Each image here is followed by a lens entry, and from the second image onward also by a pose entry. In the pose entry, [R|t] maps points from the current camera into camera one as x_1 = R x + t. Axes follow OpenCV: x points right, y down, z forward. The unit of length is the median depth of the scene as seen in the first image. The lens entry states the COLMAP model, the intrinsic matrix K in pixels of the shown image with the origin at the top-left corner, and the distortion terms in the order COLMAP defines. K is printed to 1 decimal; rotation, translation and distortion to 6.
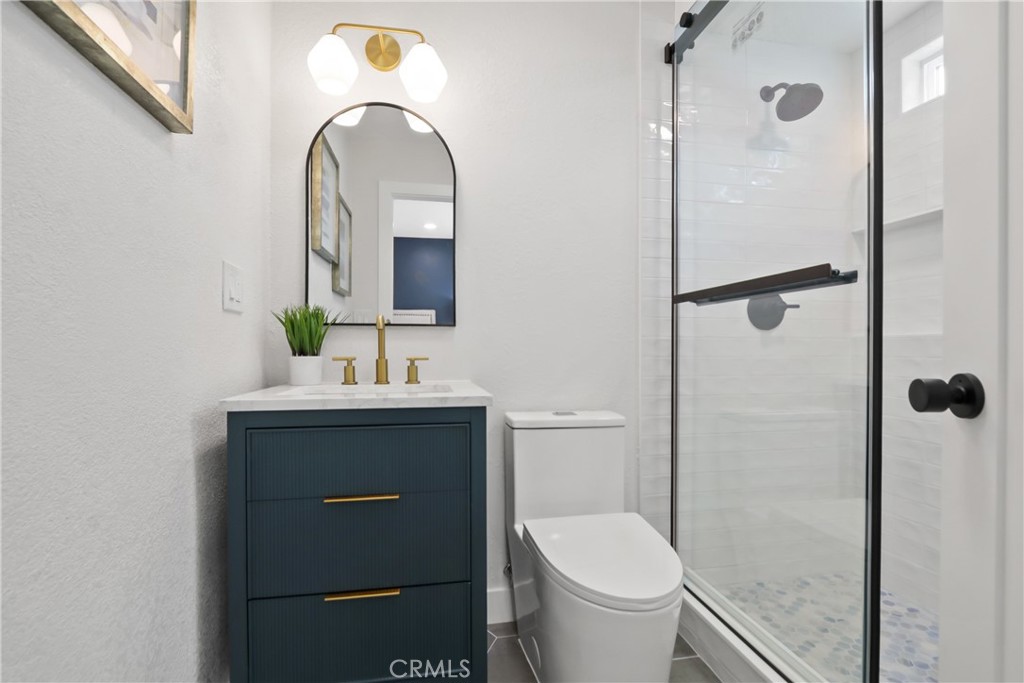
lens RADIAL K [[467.7, 0, 511.0], [0, 467.7, 350.3], [0, 0, 1]] dist [-0.004155, -0.000269]
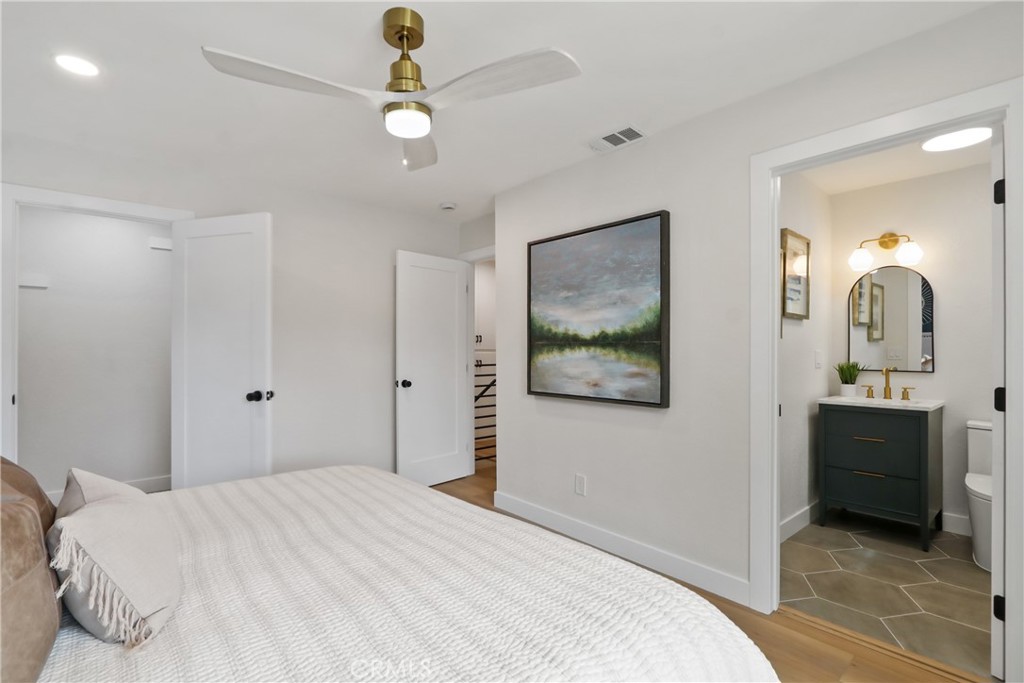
lens RADIAL K [[467.7, 0, 511.0], [0, 467.7, 350.3], [0, 0, 1]] dist [-0.004155, -0.000269]
pose [[0.495583, -0.002320, -0.868558, 0.737706], [-0.002863, 0.999987, -0.004305, -0.138415], [0.868556, 0.004620, 0.495570, -1.591049]]
